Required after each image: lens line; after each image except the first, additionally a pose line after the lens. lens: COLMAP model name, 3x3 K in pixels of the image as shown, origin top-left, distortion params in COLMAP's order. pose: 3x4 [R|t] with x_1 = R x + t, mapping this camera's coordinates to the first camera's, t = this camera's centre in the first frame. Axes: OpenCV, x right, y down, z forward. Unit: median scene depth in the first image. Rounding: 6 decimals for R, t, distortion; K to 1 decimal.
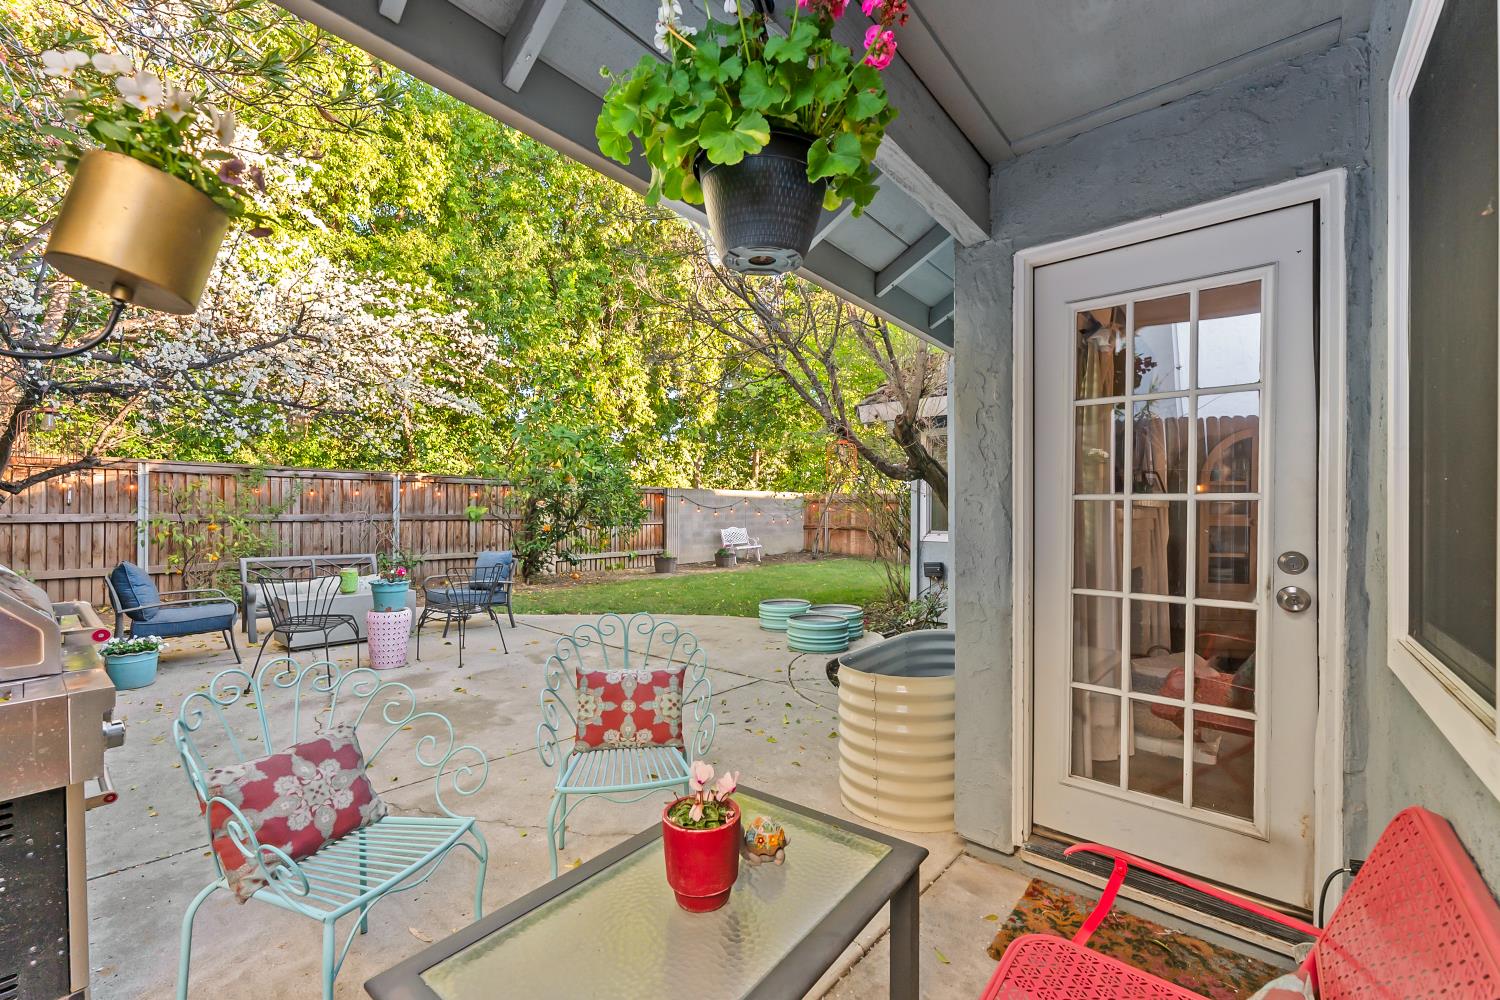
lens RADIAL K [[604.7, 0, 748.1], [0, 604.7, 512.9], [0, 0, 1]] dist [0.000221, -0.000005]
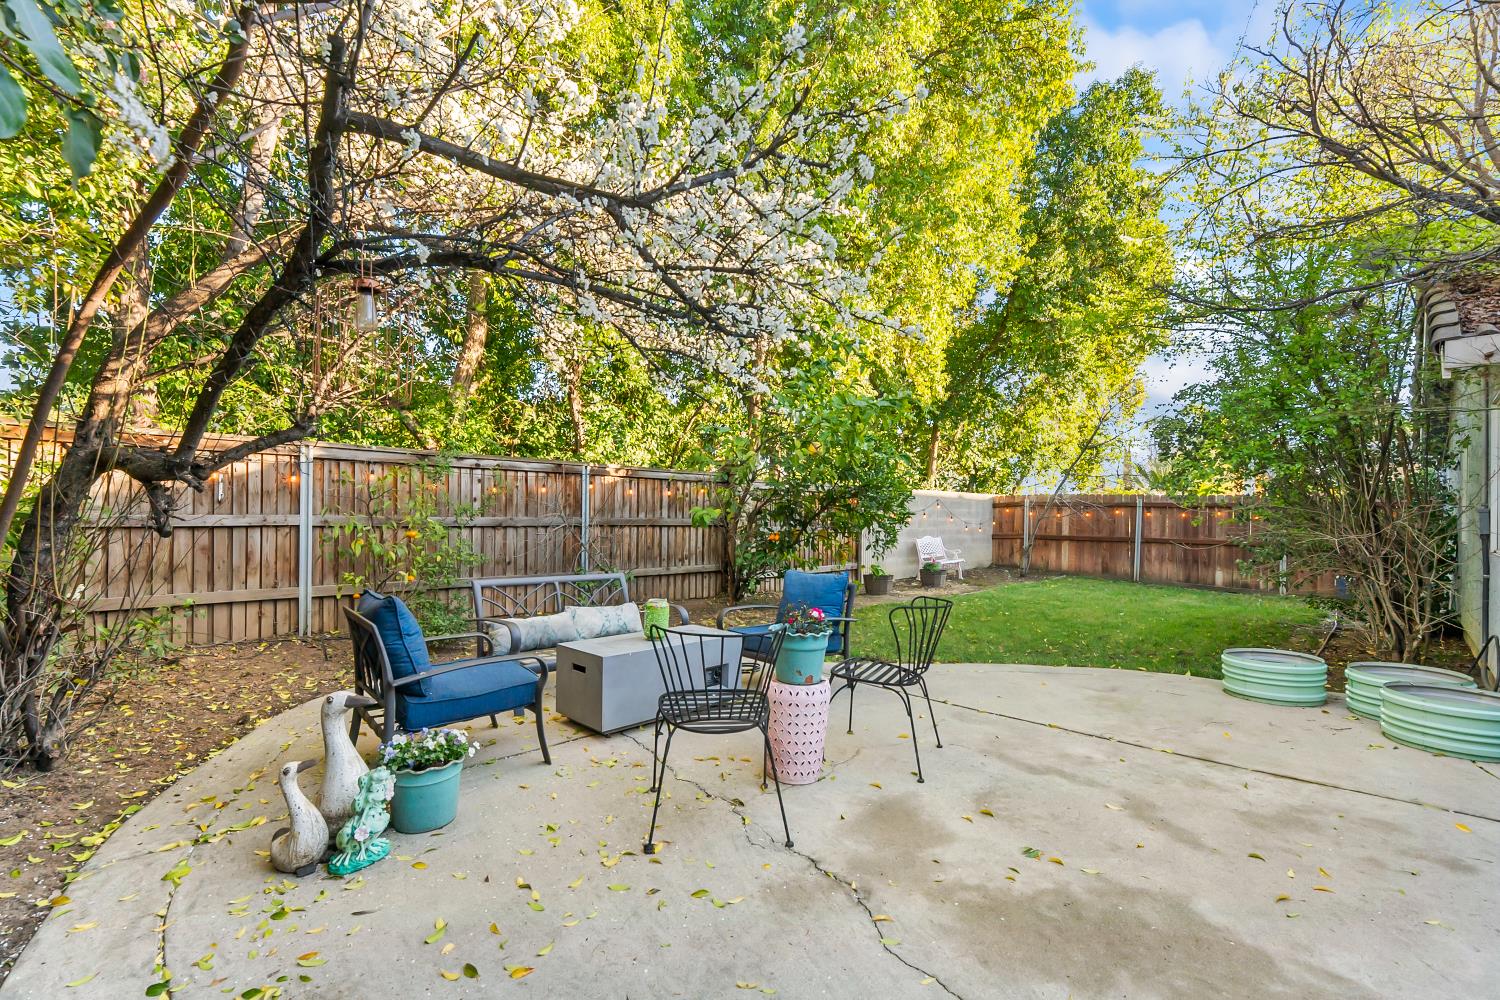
lens RADIAL K [[648.9, 0, 747.0], [0, 648.9, 524.7], [0, 0, 1]] dist [0.000266, 0.000022]
pose [[0.996955, 0.003300, -0.077907, -0.287339], [-0.002688, 0.999965, 0.007957, 0.003638], [0.077931, -0.007724, 0.996929, 0.182203]]
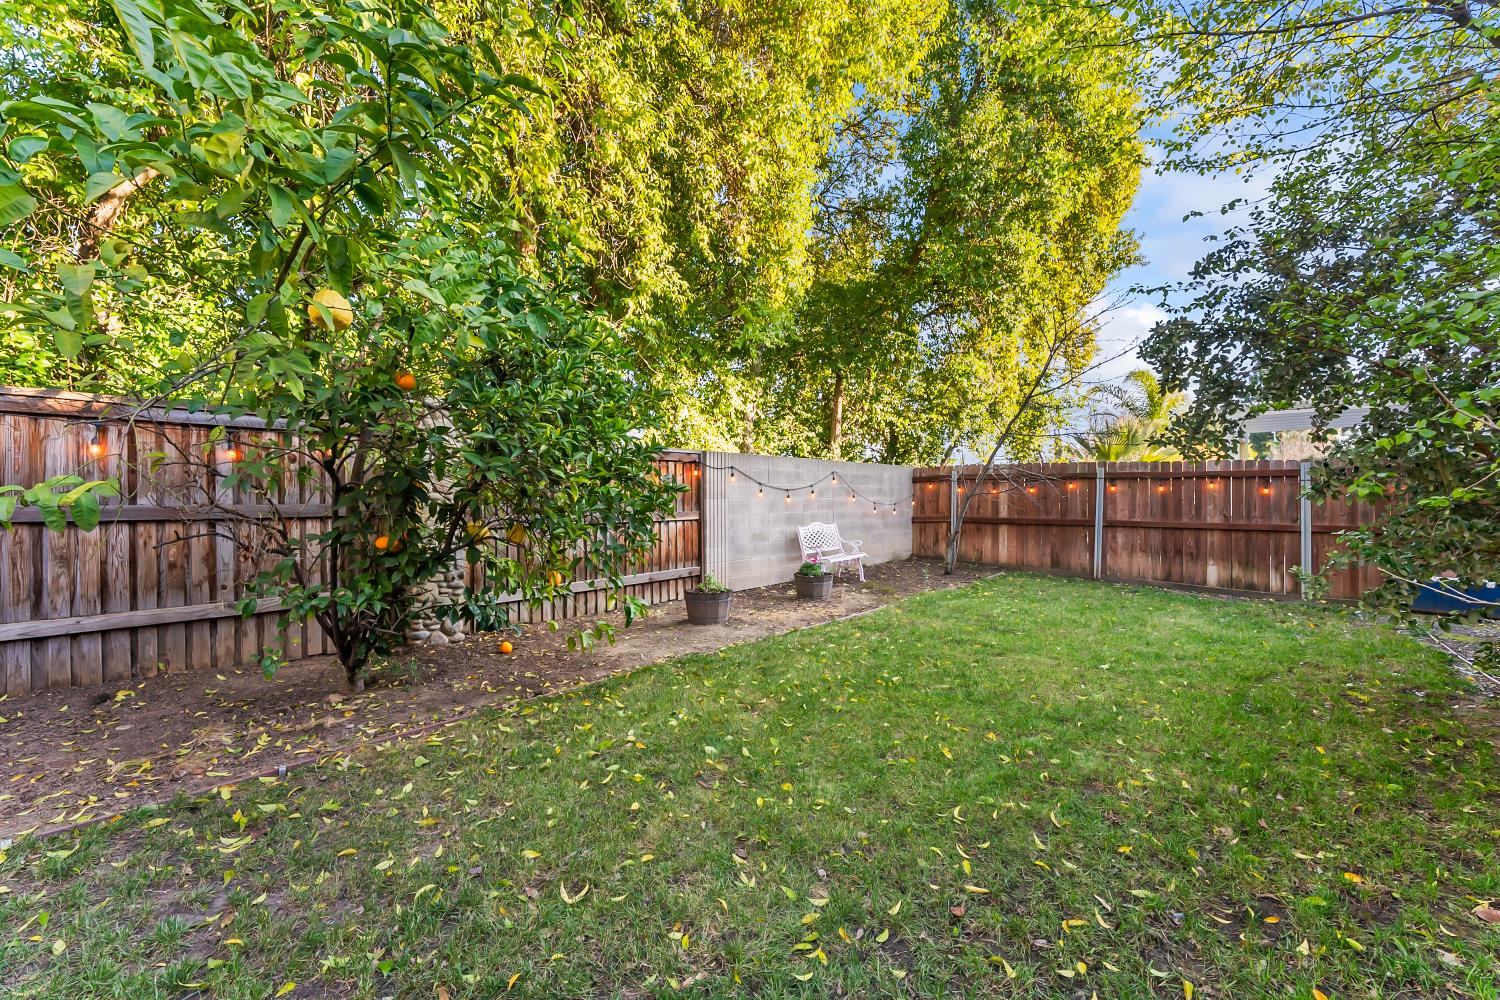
lens RADIAL K [[591.7, 0, 750.0], [0, 591.7, 500.0], [0, 0, 1]] dist [0.000105, 0.000022]
pose [[0.999603, -0.010297, -0.026243, -0.107772], [0.010320, 0.999946, 0.000729, 0.002080], [0.026234, -0.000999, 0.999655, 0.633179]]
